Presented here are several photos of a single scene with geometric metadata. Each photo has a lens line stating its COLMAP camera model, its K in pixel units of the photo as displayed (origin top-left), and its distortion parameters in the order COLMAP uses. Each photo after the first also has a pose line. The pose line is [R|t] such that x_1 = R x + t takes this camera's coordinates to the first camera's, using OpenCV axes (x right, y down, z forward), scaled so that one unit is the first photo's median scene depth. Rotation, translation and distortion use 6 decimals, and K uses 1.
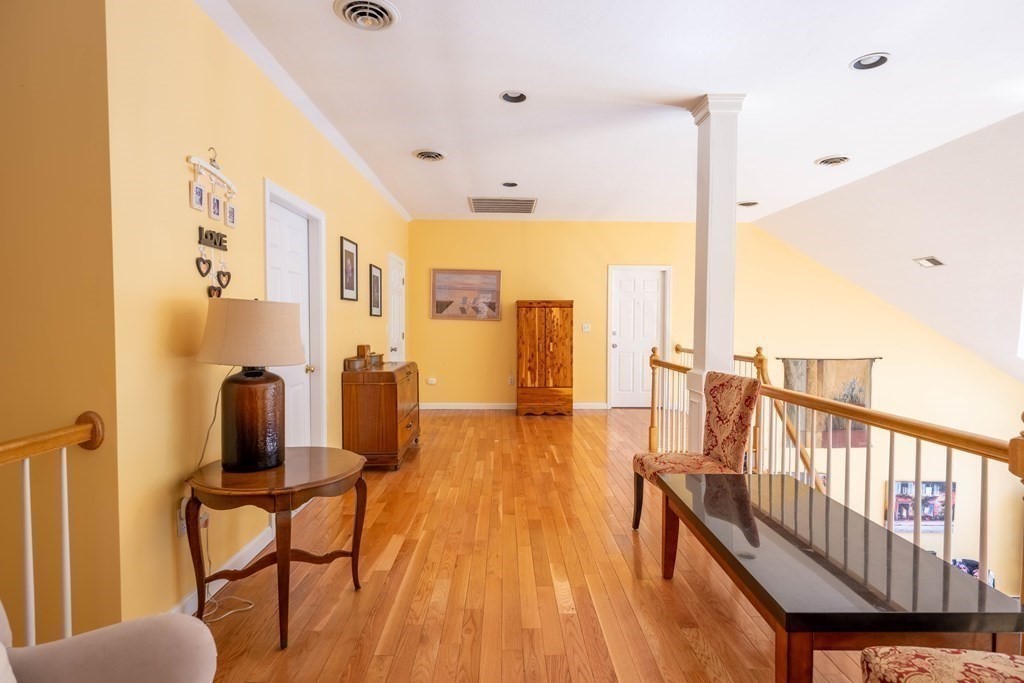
lens RADIAL K [[502.1, 0, 506.9], [0, 502.1, 337.8], [0, 0, 1]] dist [-0.001845, -0.000054]
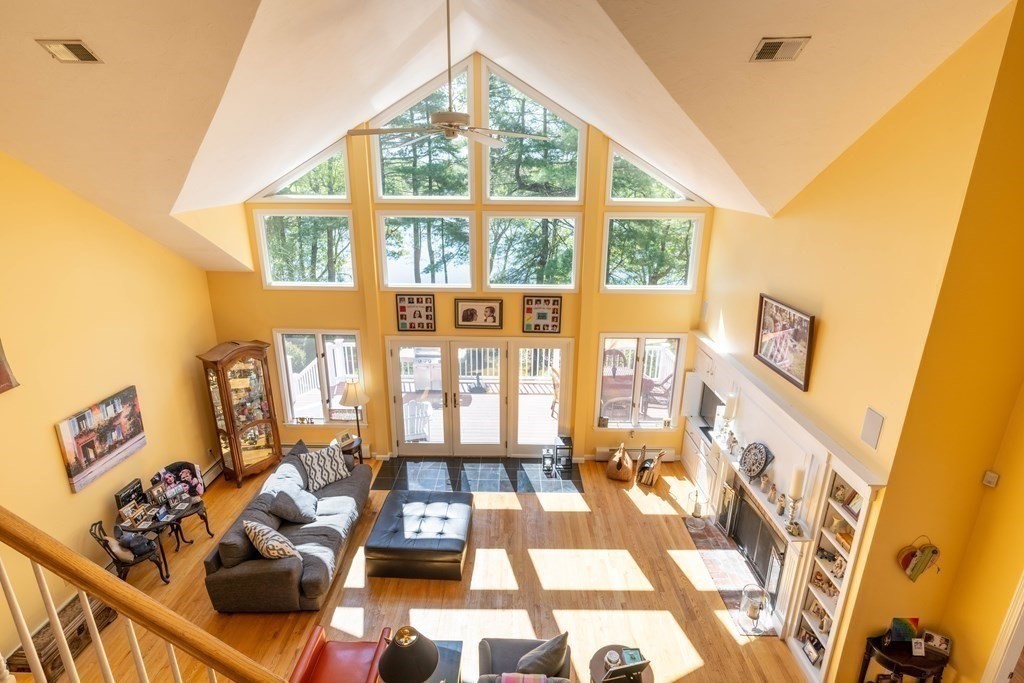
lens RADIAL K [[502.1, 0, 507.6], [0, 502.1, 337.5], [0, 0, 1]] dist [-0.001845, -0.000054]
pose [[0.020125, -0.300237, 0.953652, 0.184543], [0.017905, 0.953801, 0.299906, -0.006851], [-0.999637, 0.011040, 0.024571, 0.399951]]
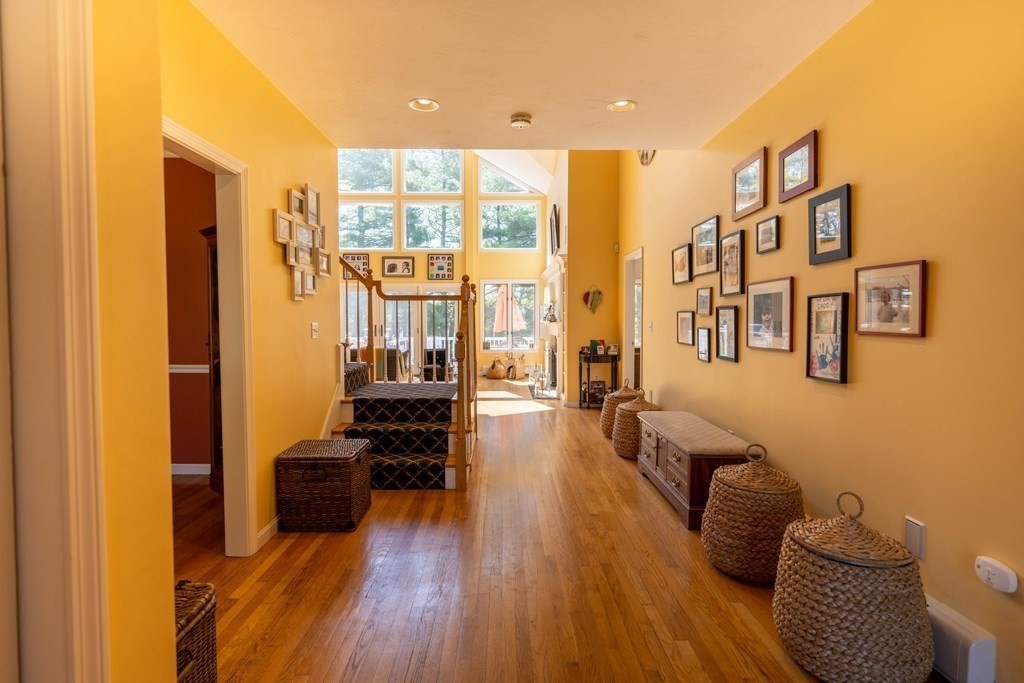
lens RADIAL K [[508.0, 0, 509.6], [0, 508.0, 336.0], [0, 0, 1]] dist [0.000099, -0.001303]
pose [[0.004548, -0.033148, 0.999440, -0.362530], [0.027241, 0.999084, 0.033012, 0.407791], [-0.999619, 0.027076, 0.005447, 0.149546]]
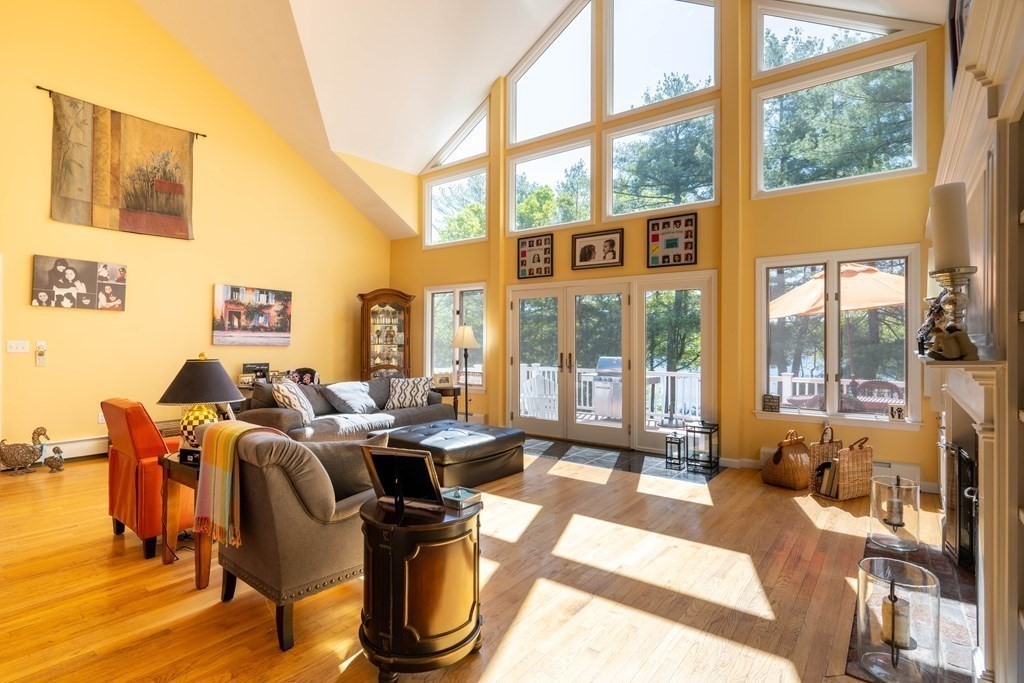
lens RADIAL K [[508.0, 0, 510.3], [0, 508.0, 339.6], [0, 0, 1]] dist [0.000099, -0.001303]
pose [[0.616737, 0.006465, 0.787143, 0.393570], [0.016016, 0.999656, -0.020760, 0.407707], [-0.787007, 0.025411, 0.616421, 0.079701]]
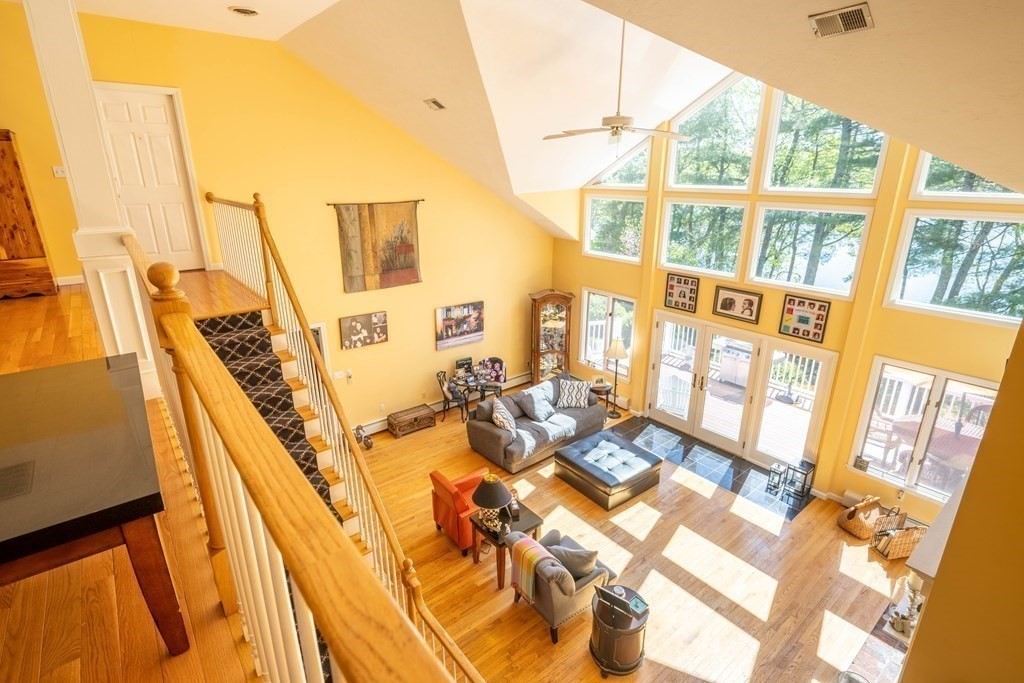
lens RADIAL K [[502.1, 0, 509.1], [0, 502.1, 339.5], [0, 0, 1]] dist [-0.001845, -0.000054]
pose [[0.785112, -0.199479, 0.586351, 0.193366], [0.017497, 0.953479, 0.300950, 0.004400], [-0.619107, -0.226020, 0.752078, -0.002175]]
